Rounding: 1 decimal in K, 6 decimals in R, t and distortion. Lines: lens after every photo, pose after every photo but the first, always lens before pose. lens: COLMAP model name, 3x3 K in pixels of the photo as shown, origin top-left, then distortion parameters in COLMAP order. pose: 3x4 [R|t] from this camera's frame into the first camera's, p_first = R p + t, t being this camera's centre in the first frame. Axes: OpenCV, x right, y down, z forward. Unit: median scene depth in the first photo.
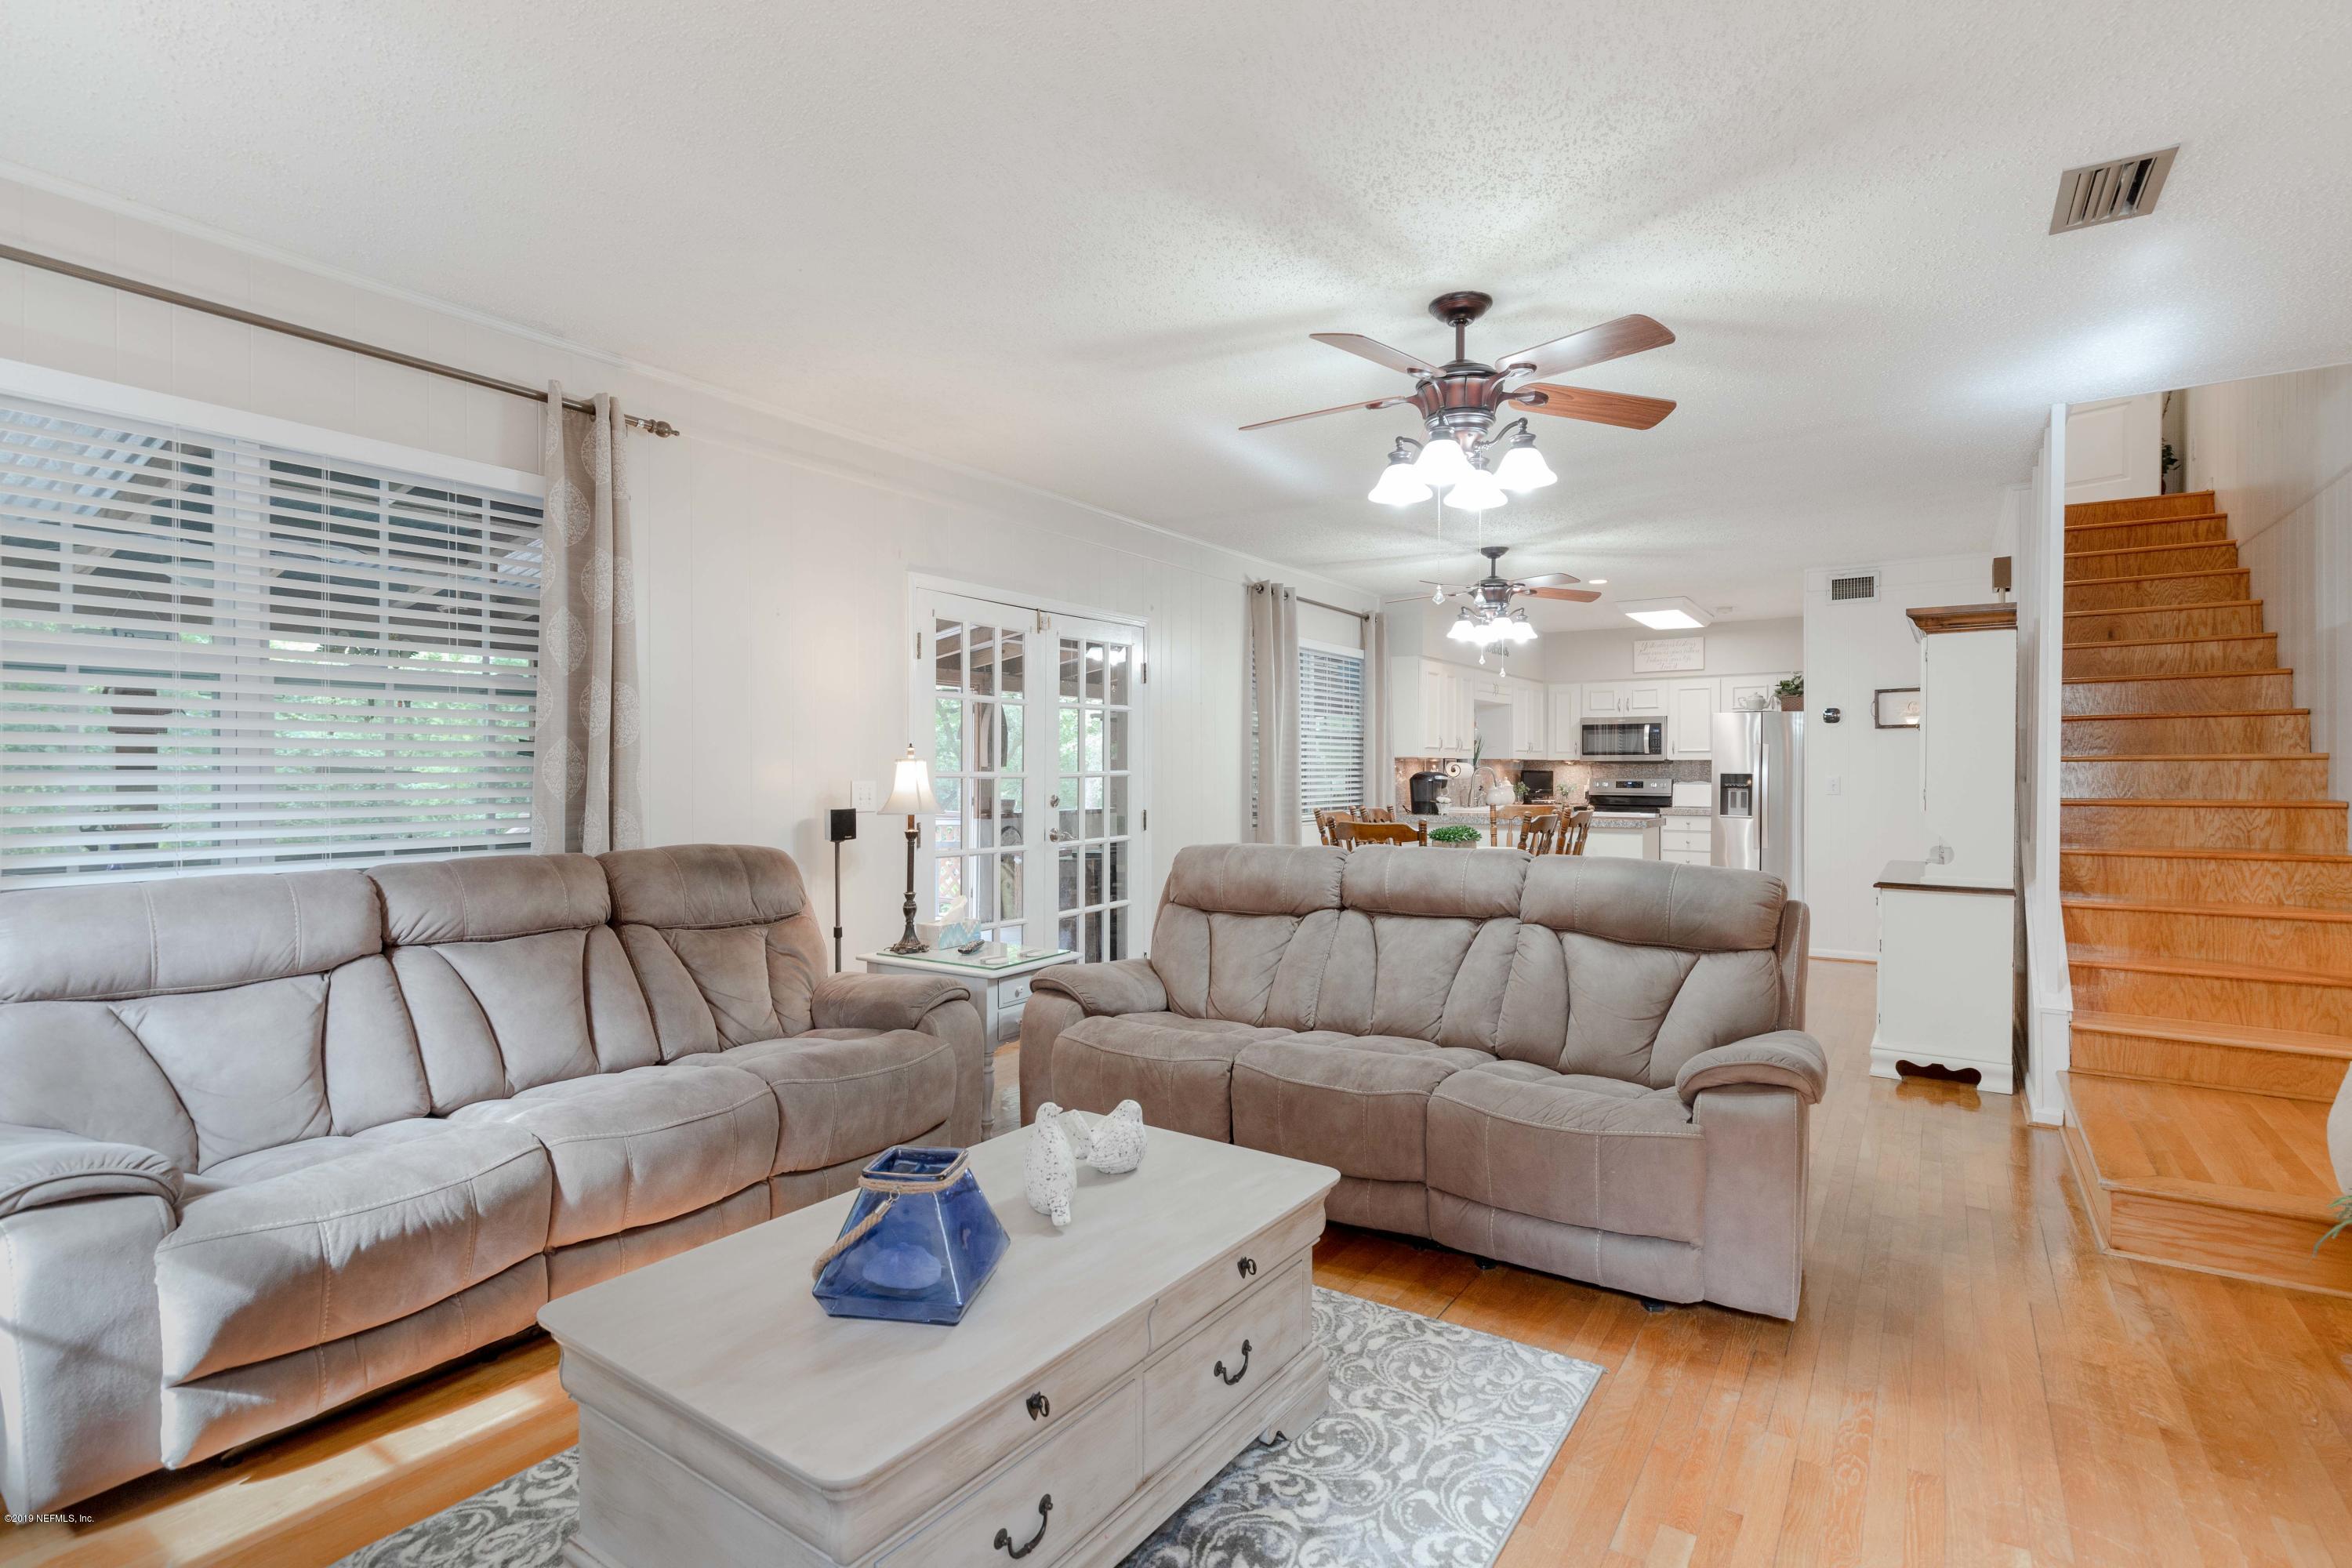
lens RADIAL K [[1117.1, 0, 1171.6], [0, 1117.1, 774.0], [0, 0, 1]] dist [-0.020795, -0.000280]
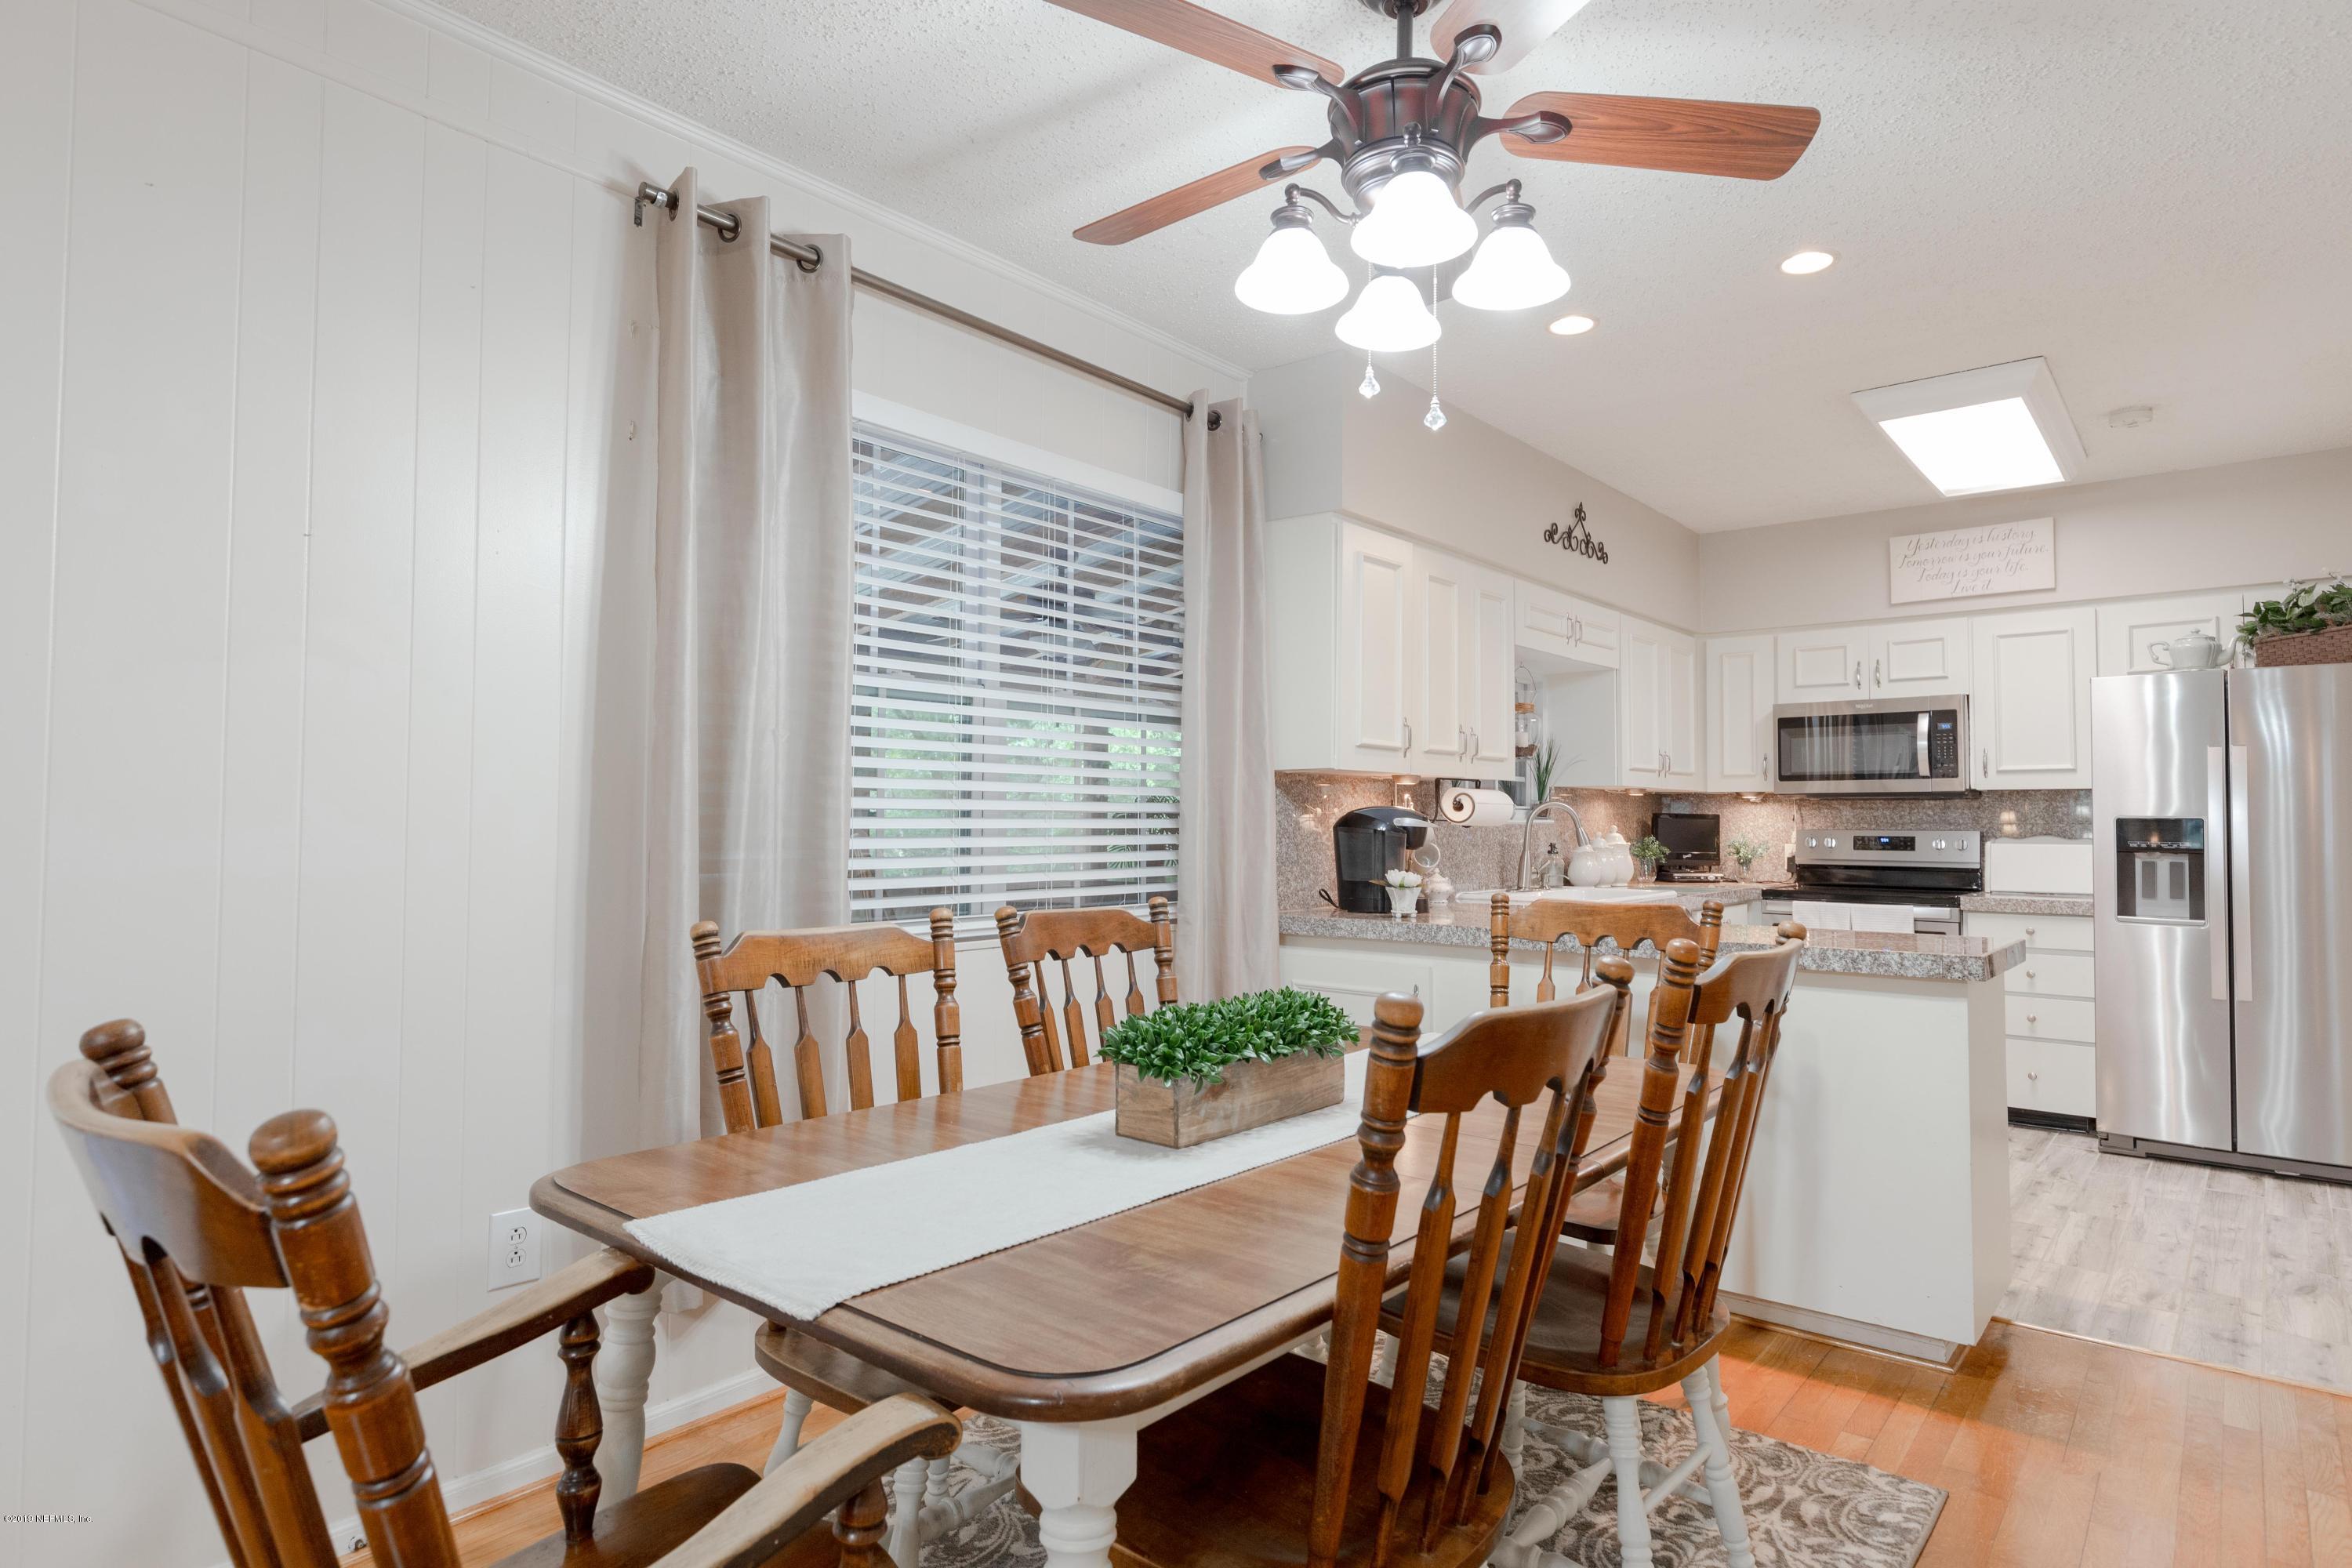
lens RADIAL K [[1318.5, 0, 1176.1], [0, 1318.5, 784.4], [0, 0, 1]] dist [0.001486, 0.001956]
pose [[0.995985, 0.001873, -0.089499, 0.171202], [-0.004830, 0.999449, -0.032833, 0.004632], [0.089388, 0.033133, 0.995446, 0.437058]]
